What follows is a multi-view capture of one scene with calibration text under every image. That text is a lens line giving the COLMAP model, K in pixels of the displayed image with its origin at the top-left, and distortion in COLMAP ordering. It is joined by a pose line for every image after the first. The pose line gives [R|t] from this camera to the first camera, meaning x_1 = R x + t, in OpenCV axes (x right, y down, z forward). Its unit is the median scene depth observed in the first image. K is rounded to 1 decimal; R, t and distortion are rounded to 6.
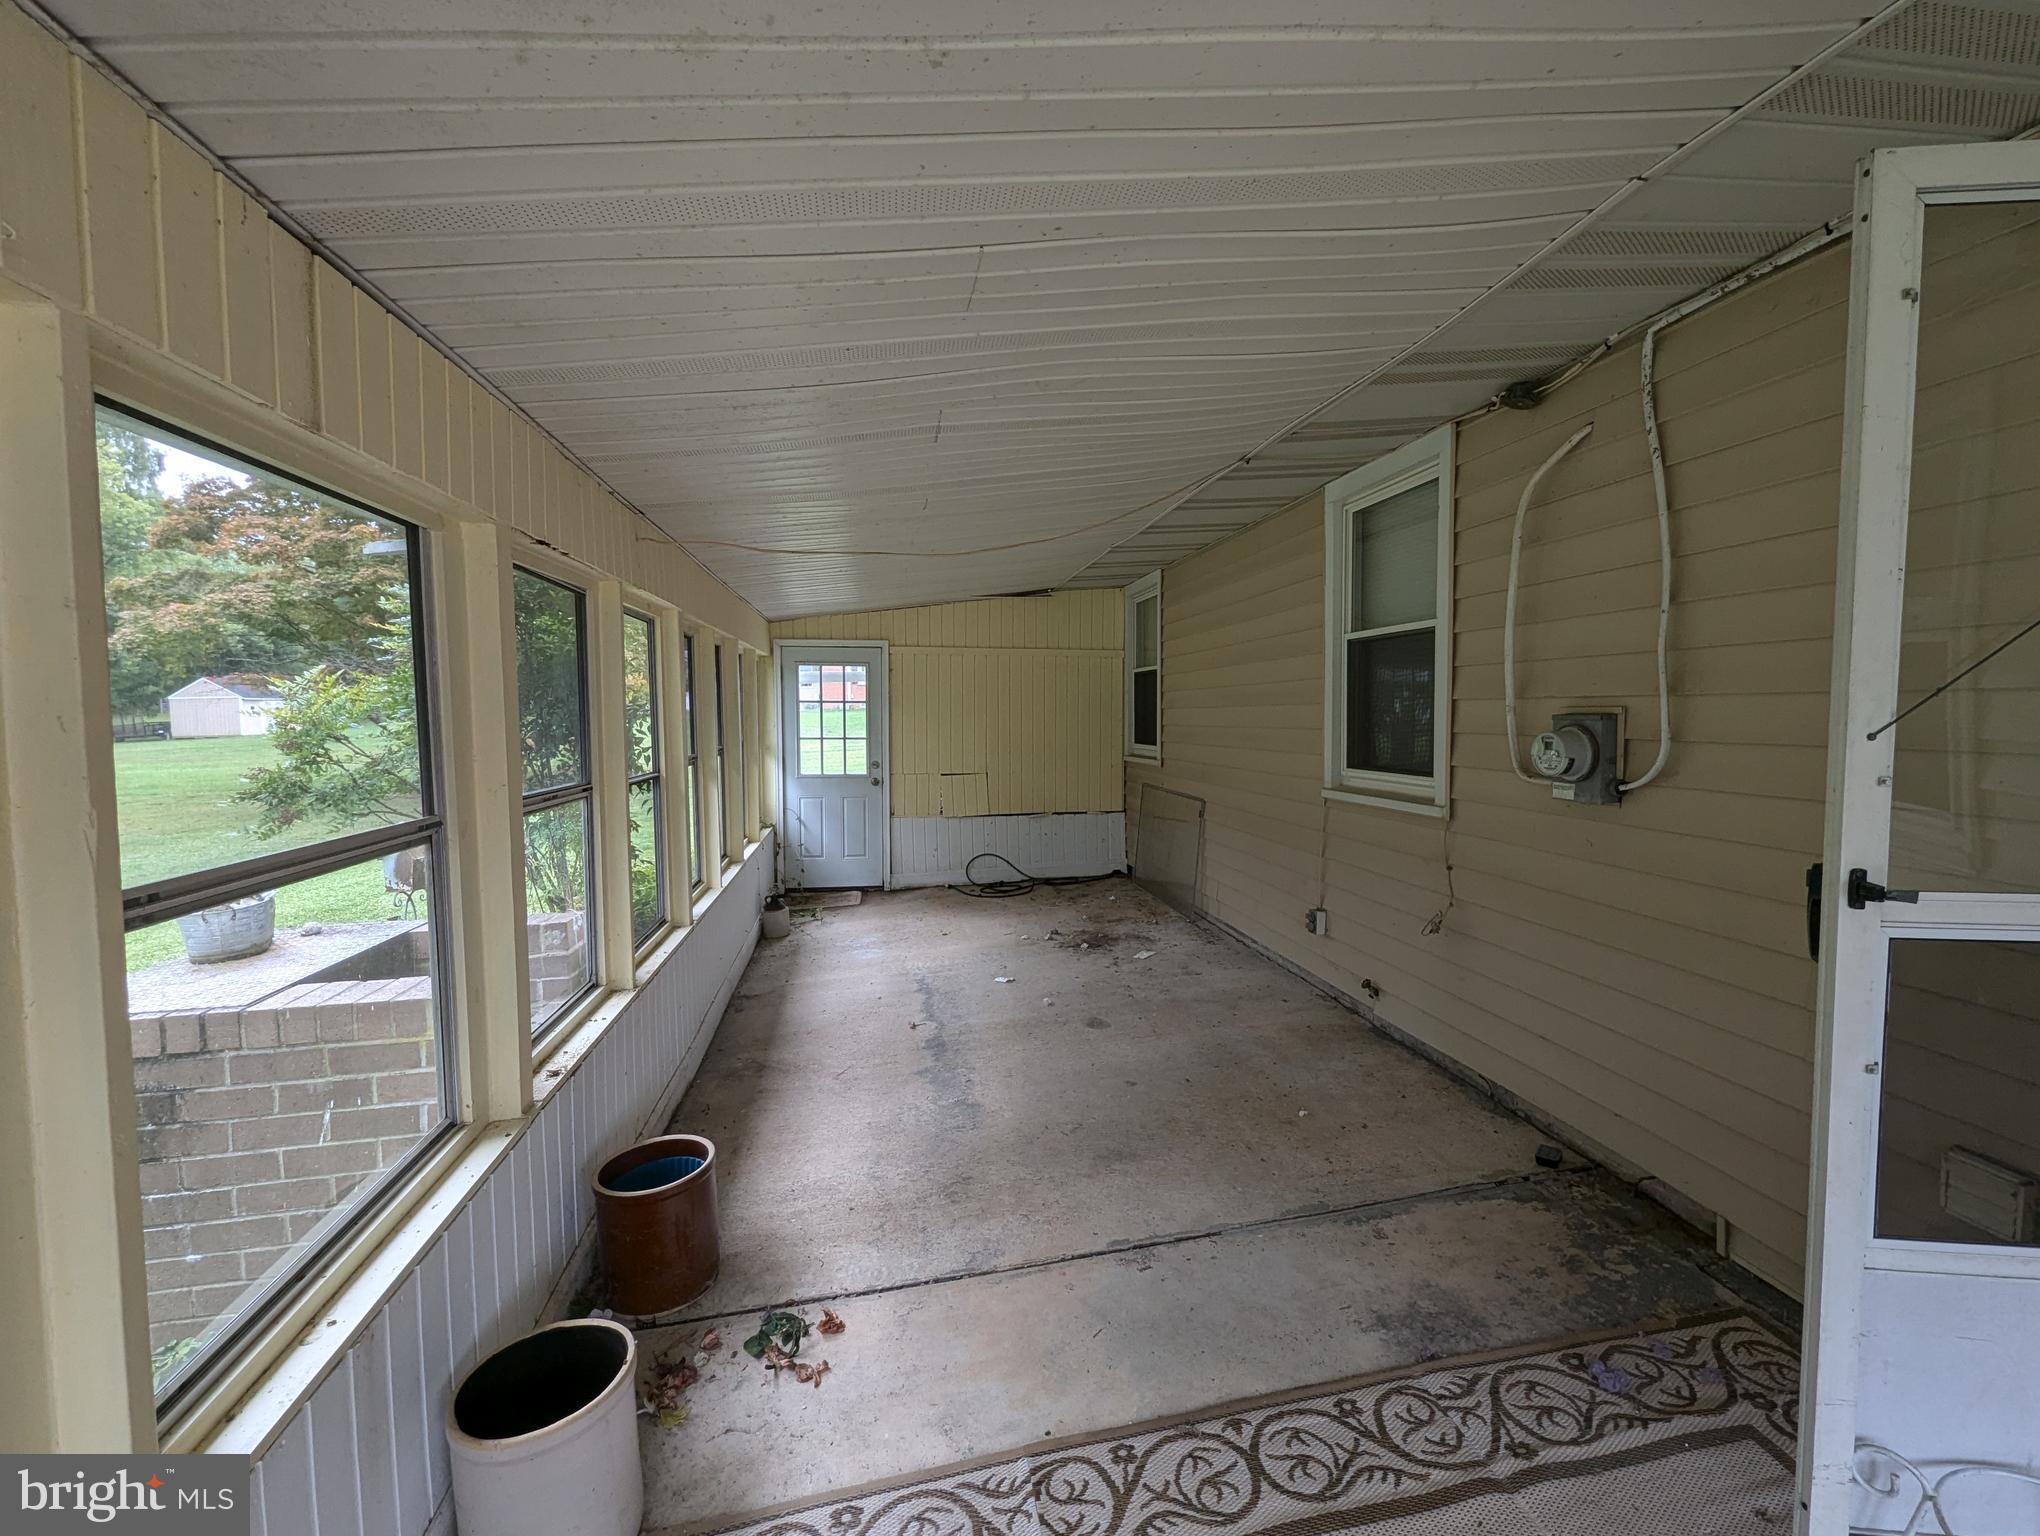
lens RADIAL K [[858.6, 0, 1027.1], [0, 858.6, 762.0], [0, 0, 1]] dist [-0.000101, -0.001104]
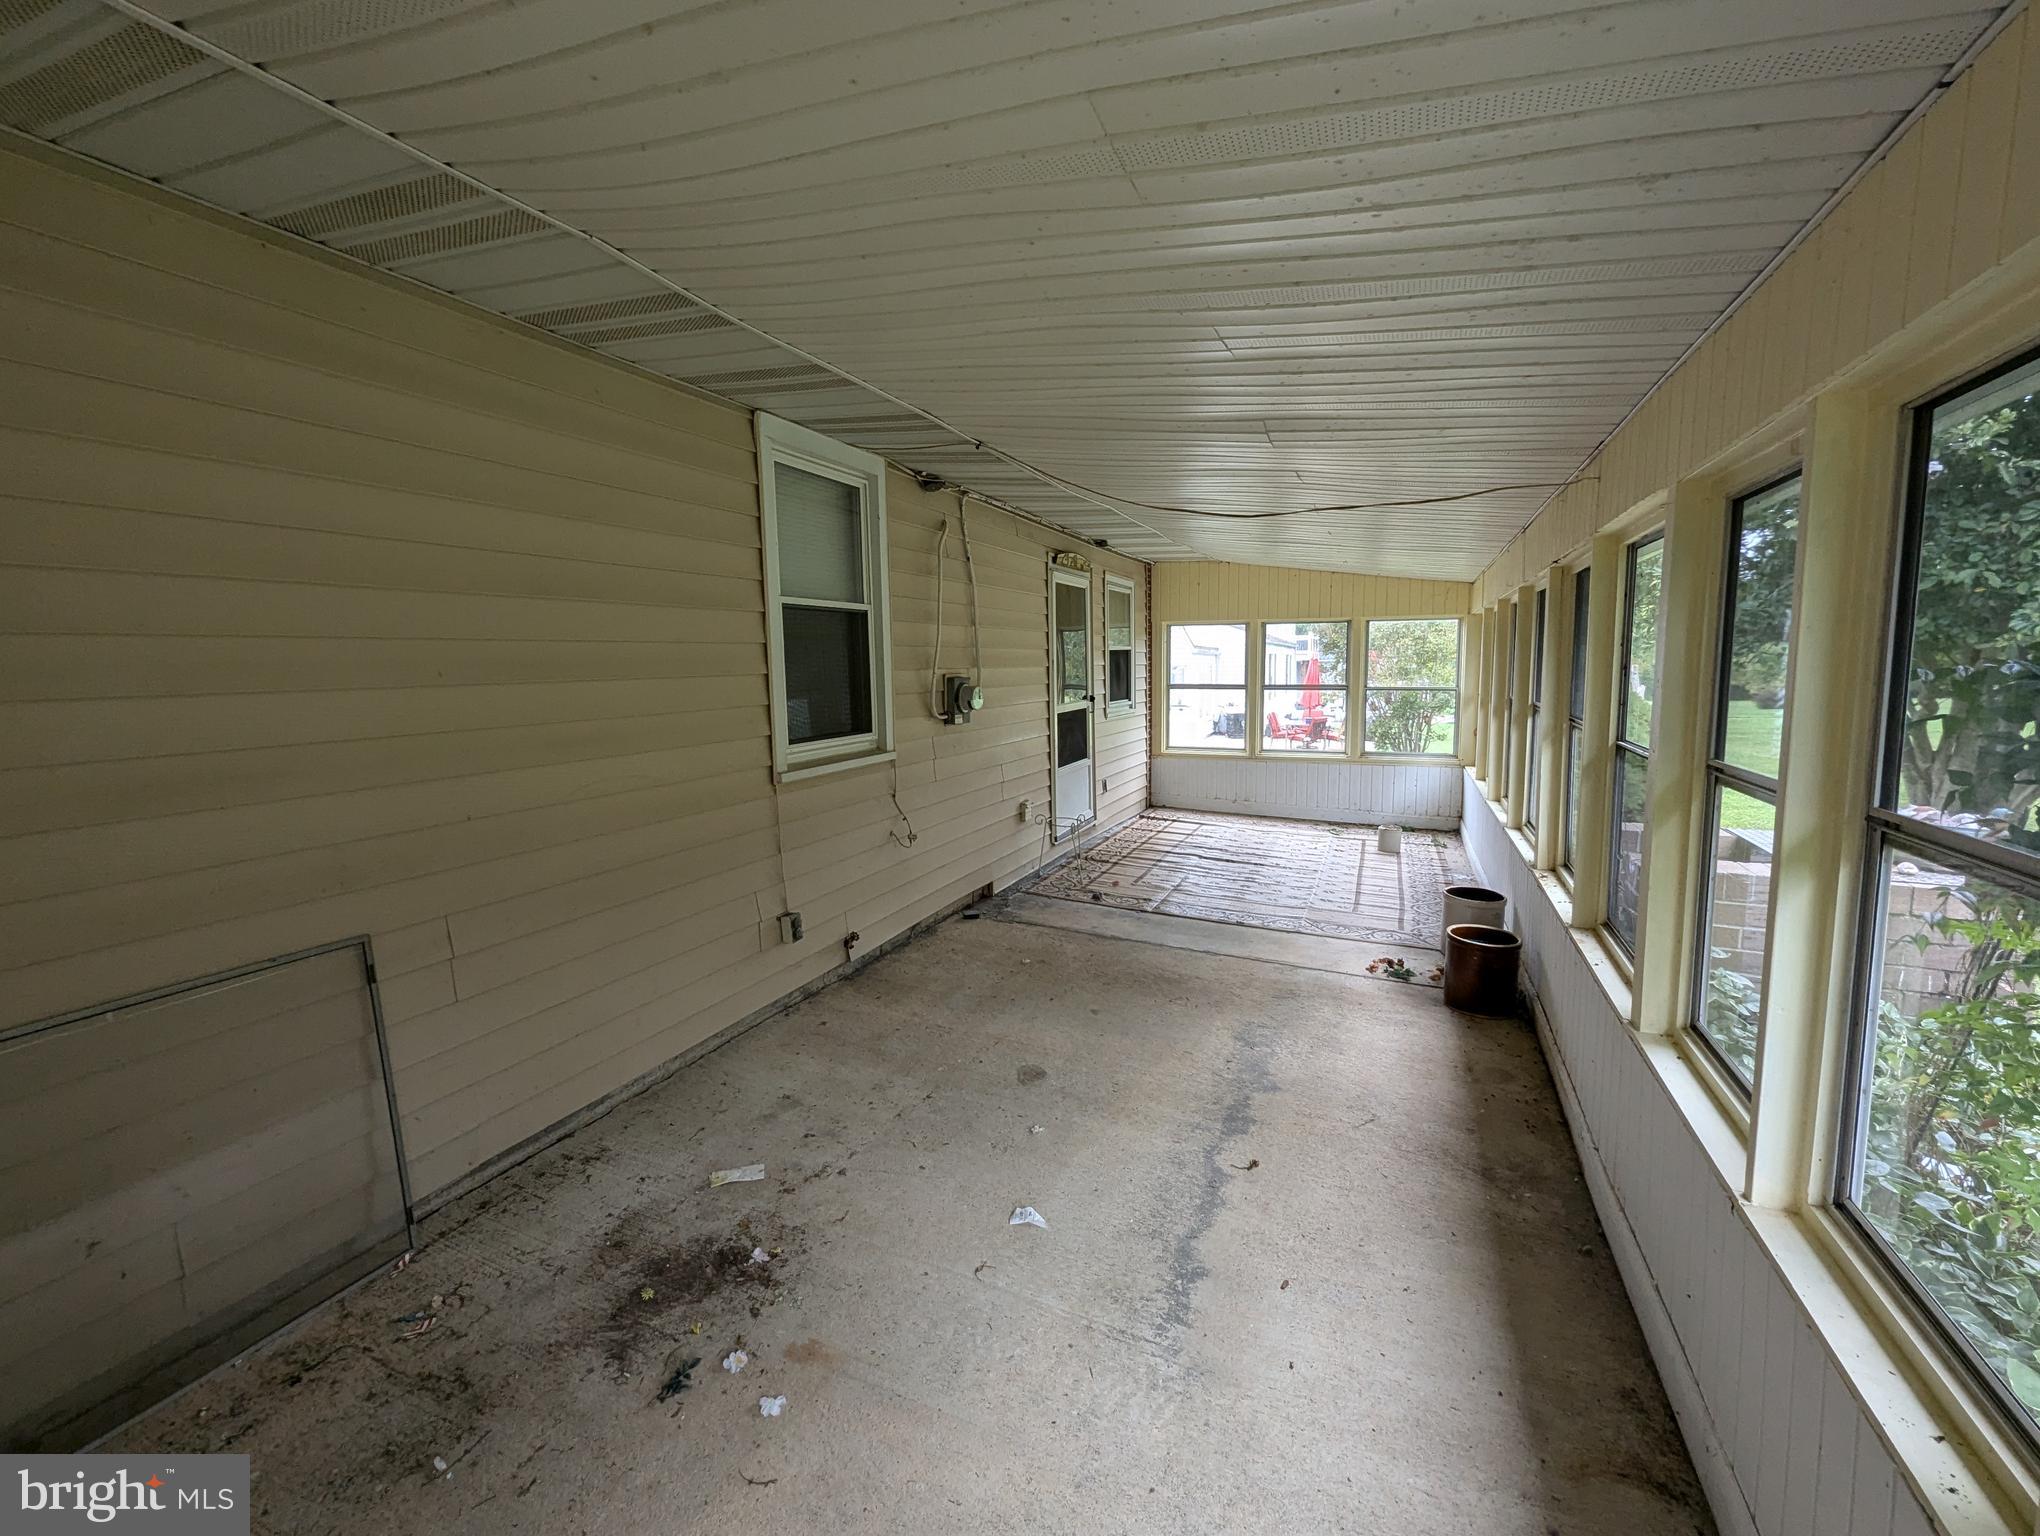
lens RADIAL K [[858.6, 0, 1031.9], [0, 858.6, 762.5], [0, 0, 1]] dist [-0.000101, -0.001104]
pose [[-0.836449, -0.039840, 0.546595, -0.368704], [0.057126, 0.985583, 0.159256, -0.113858], [-0.545059, 0.164434, -0.822114, 1.732063]]
